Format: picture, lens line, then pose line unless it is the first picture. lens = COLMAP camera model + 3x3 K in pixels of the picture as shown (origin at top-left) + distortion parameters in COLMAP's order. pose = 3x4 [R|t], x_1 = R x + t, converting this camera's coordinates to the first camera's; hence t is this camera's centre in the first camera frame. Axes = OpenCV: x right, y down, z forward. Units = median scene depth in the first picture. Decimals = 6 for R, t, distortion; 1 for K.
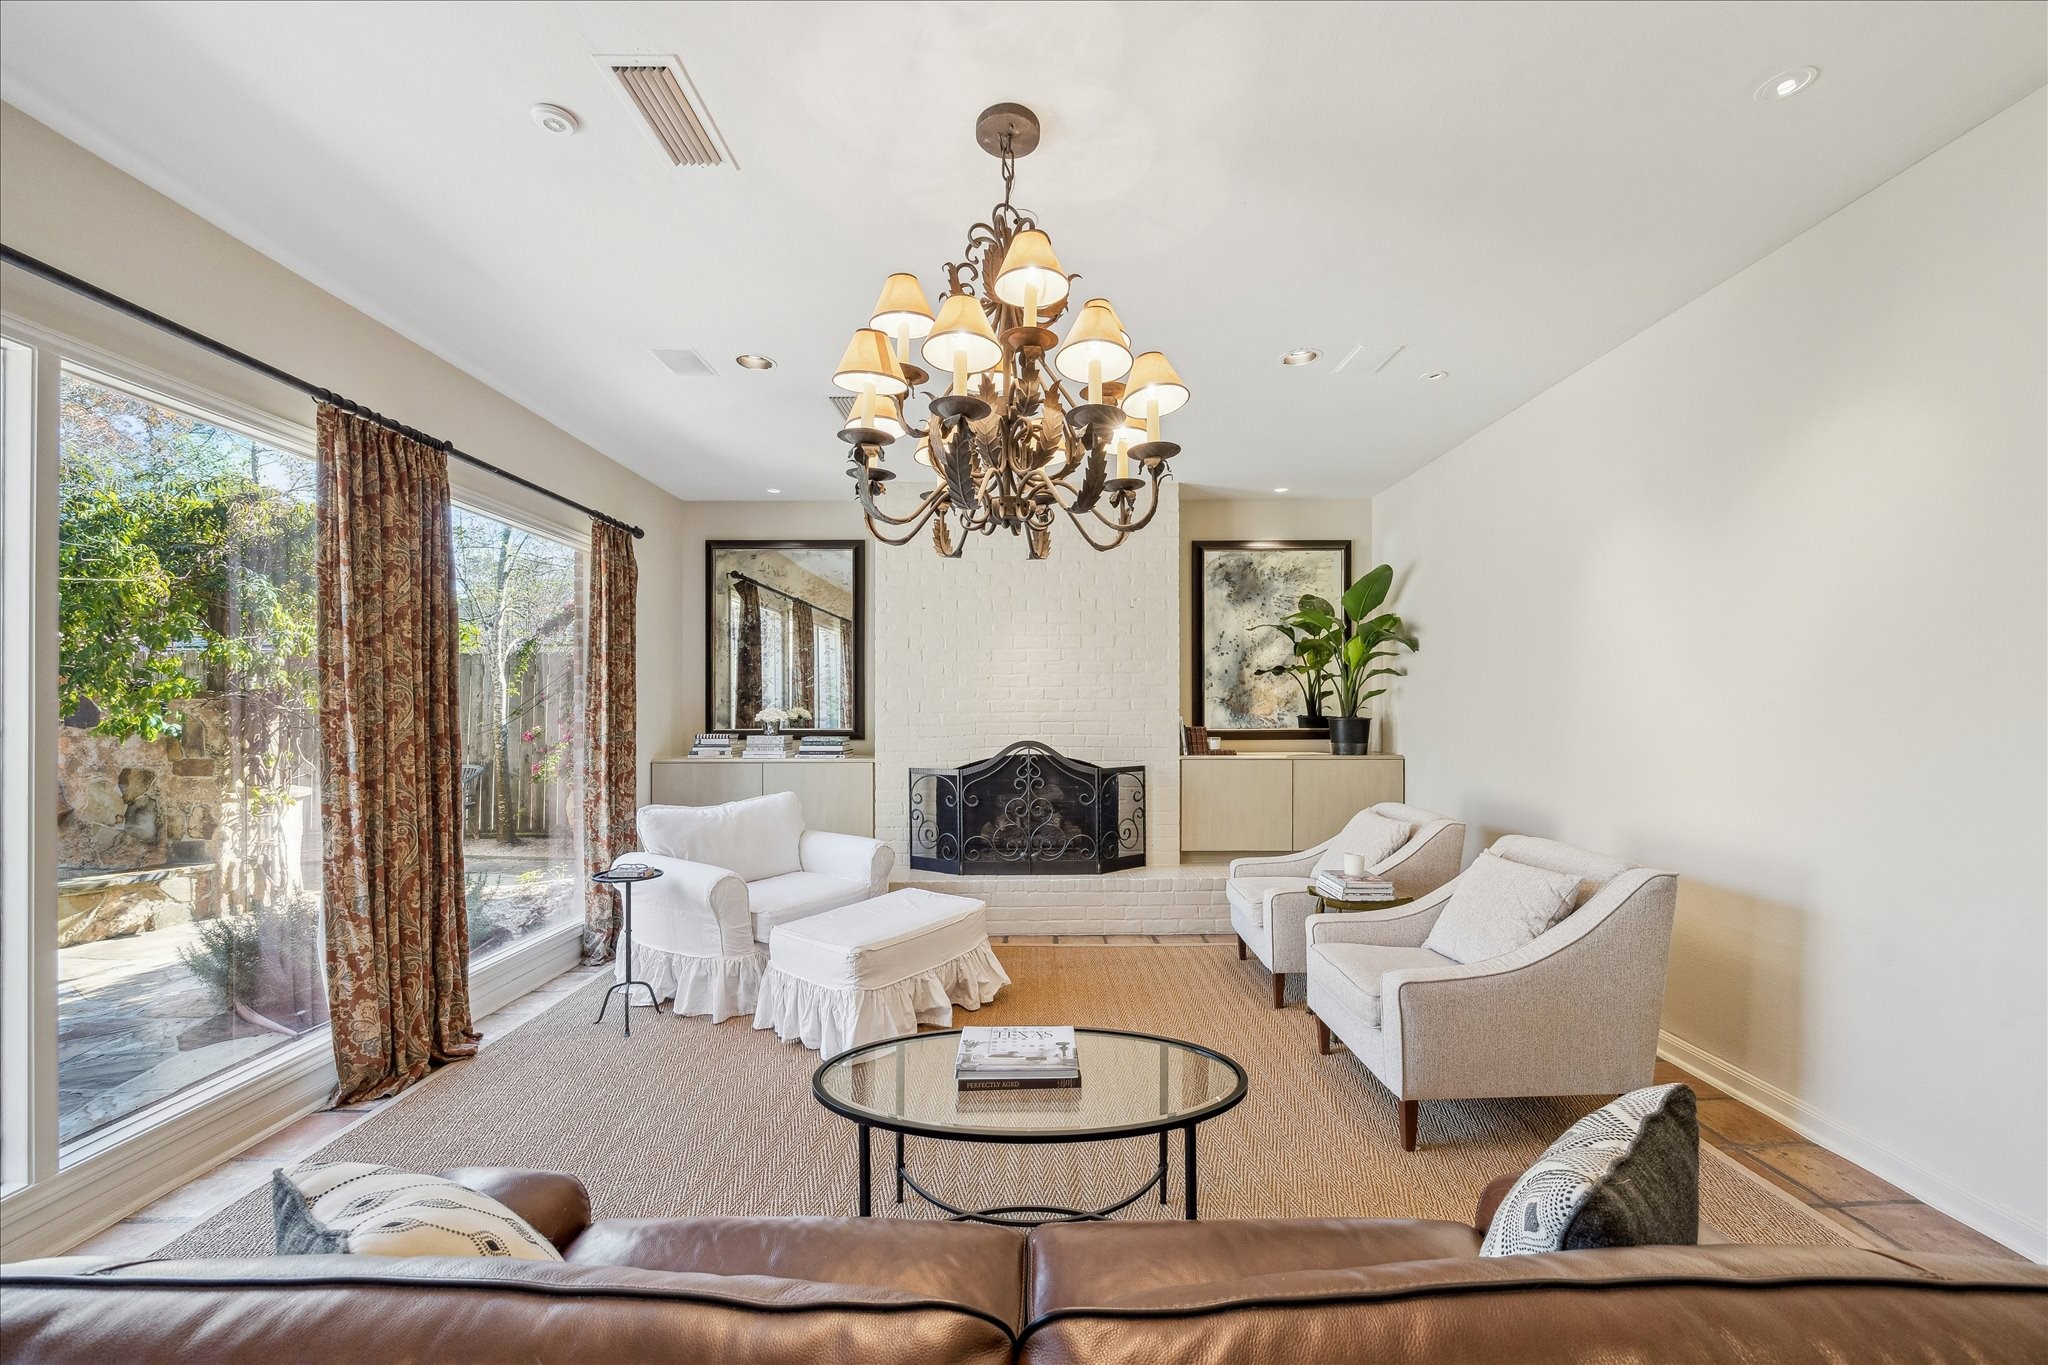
lens RADIAL K [[796.9, 0, 1032.2], [0, 796.9, 704.4], [0, 0, 1]] dist [-0.001953, -0.000023]
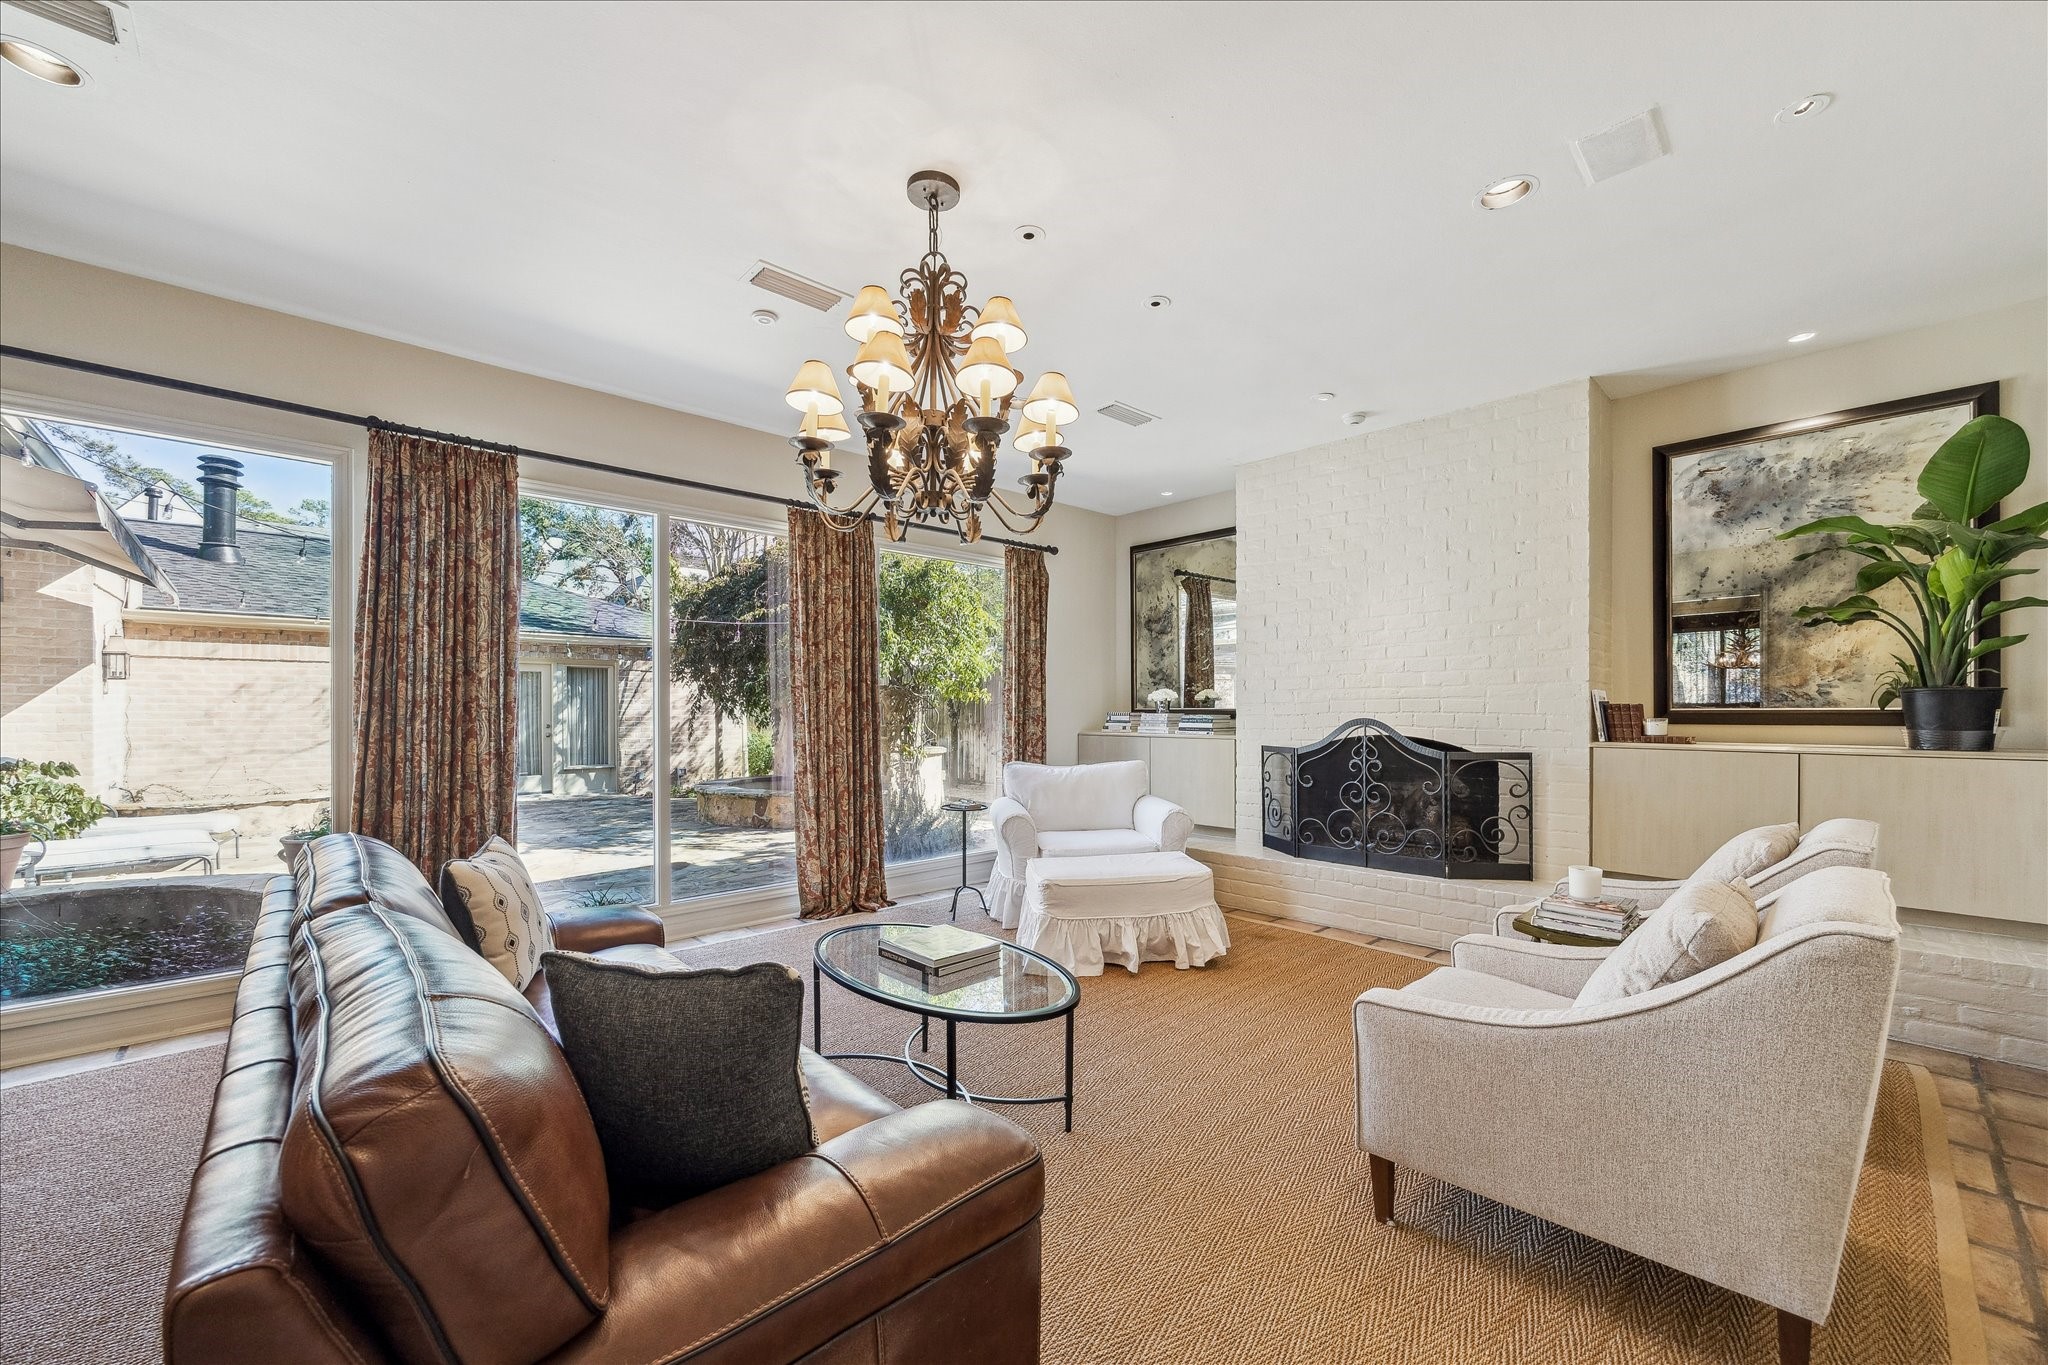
lens RADIAL K [[795.4, 0, 1028.0], [0, 795.4, 712.5], [0, 0, 1]] dist [-0.002731, -0.000202]
pose [[0.680408, 0.004471, -0.732820, 0.602419], [0.005448, 0.999923, 0.011158, 0.040684], [0.732813, -0.011584, 0.680331, 0.169027]]
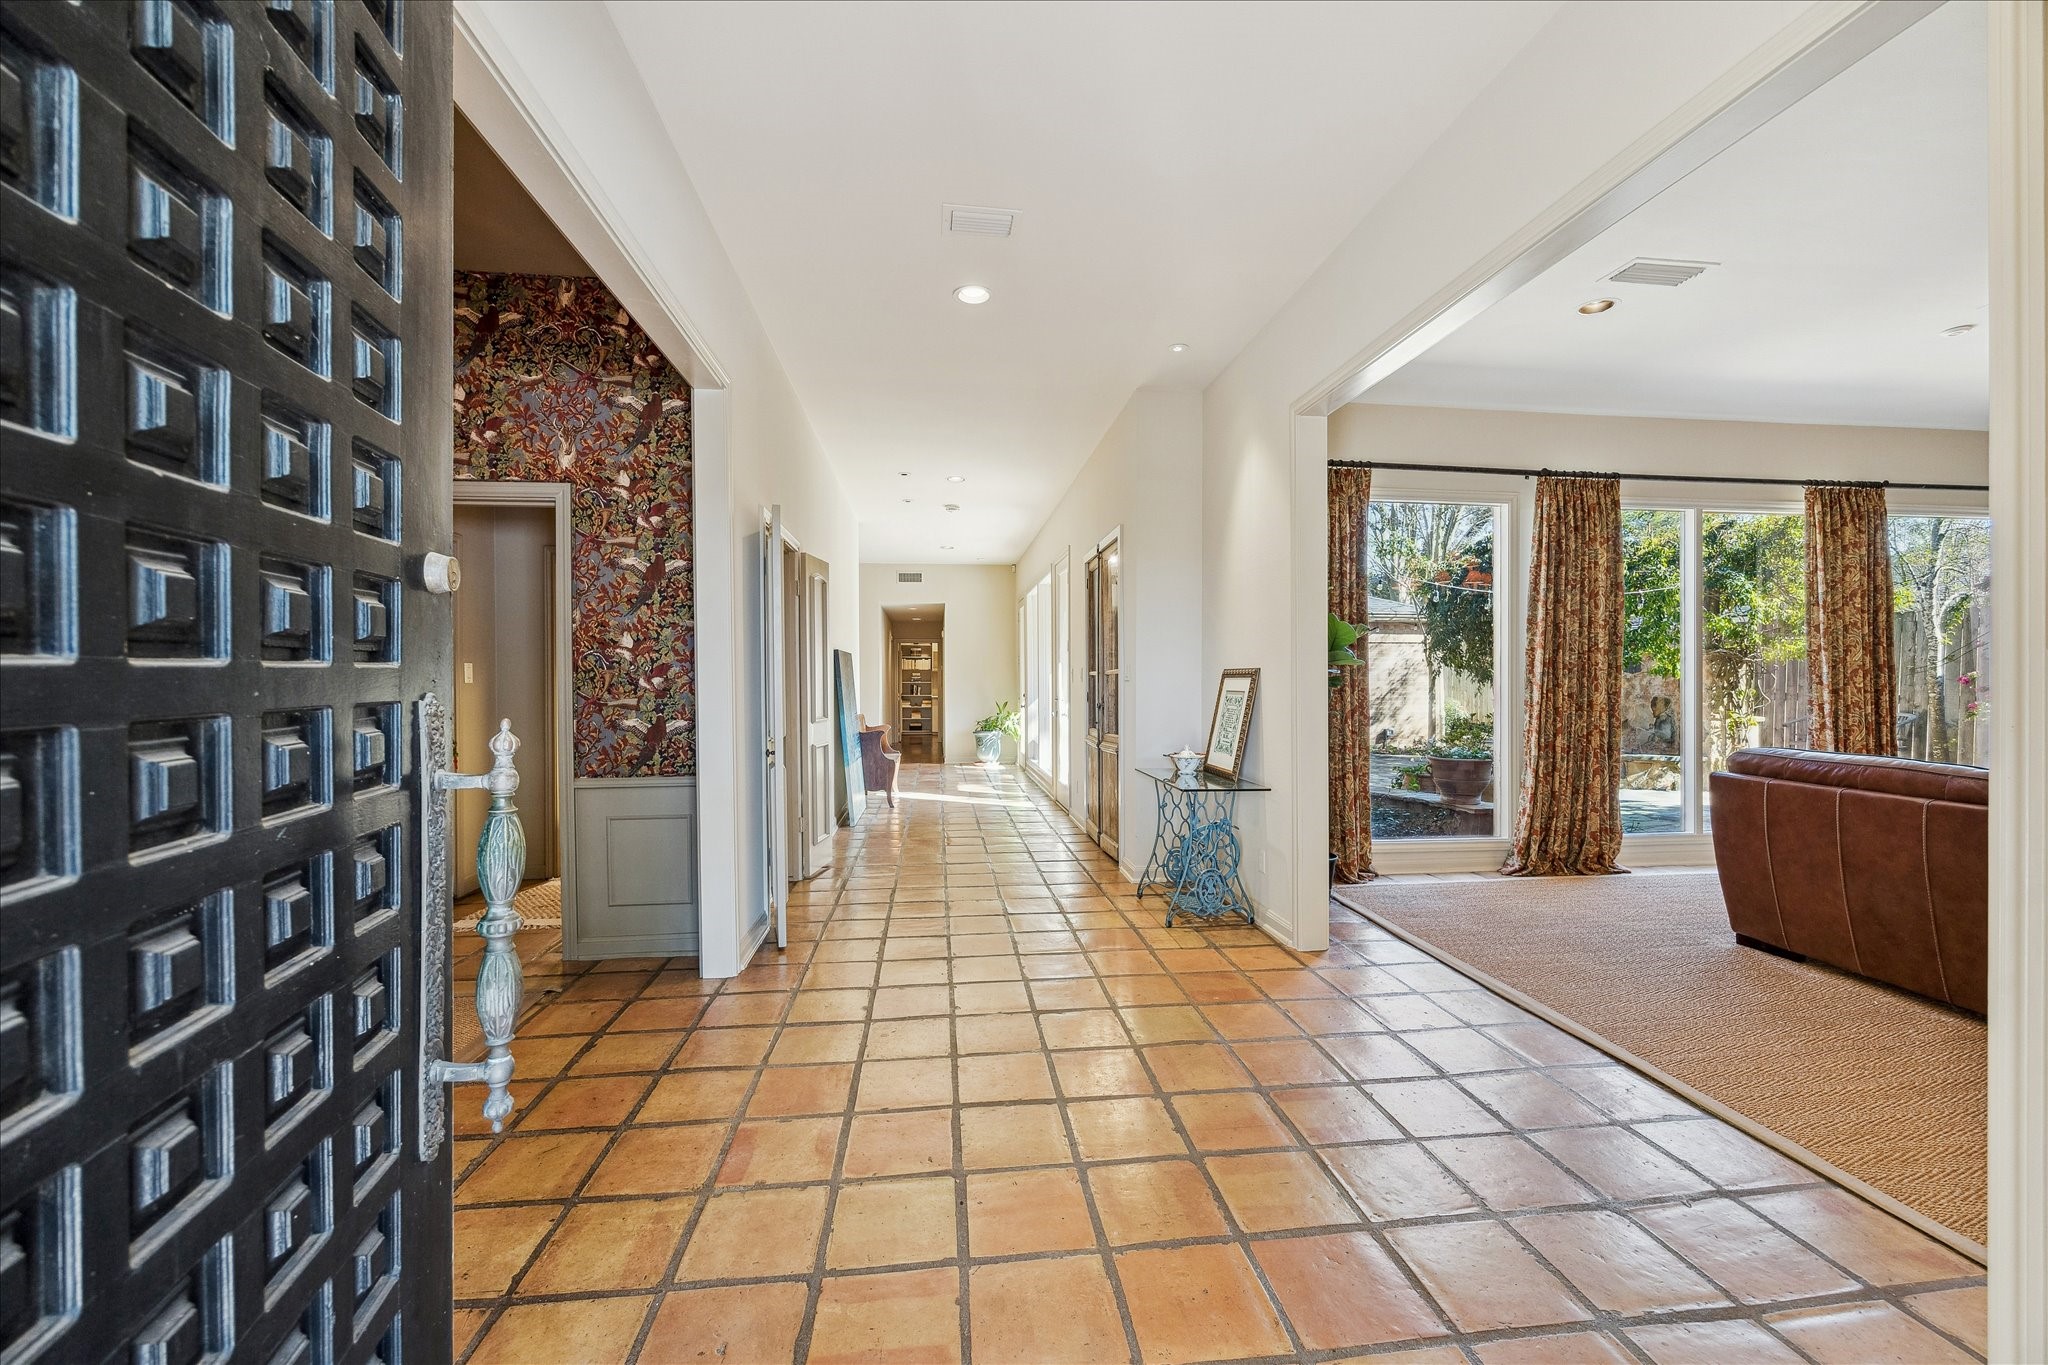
lens RADIAL K [[790.0, 0, 1024.0], [0, 790.0, 682.5], [0, 0, 1]] dist [-0.002272, -0.000214]
pose [[0.117166, 0.004488, -0.993102, 0.628286], [0.007445, 0.999958, 0.005398, 0.050887], [0.993084, -0.008027, 0.117128, -0.897498]]
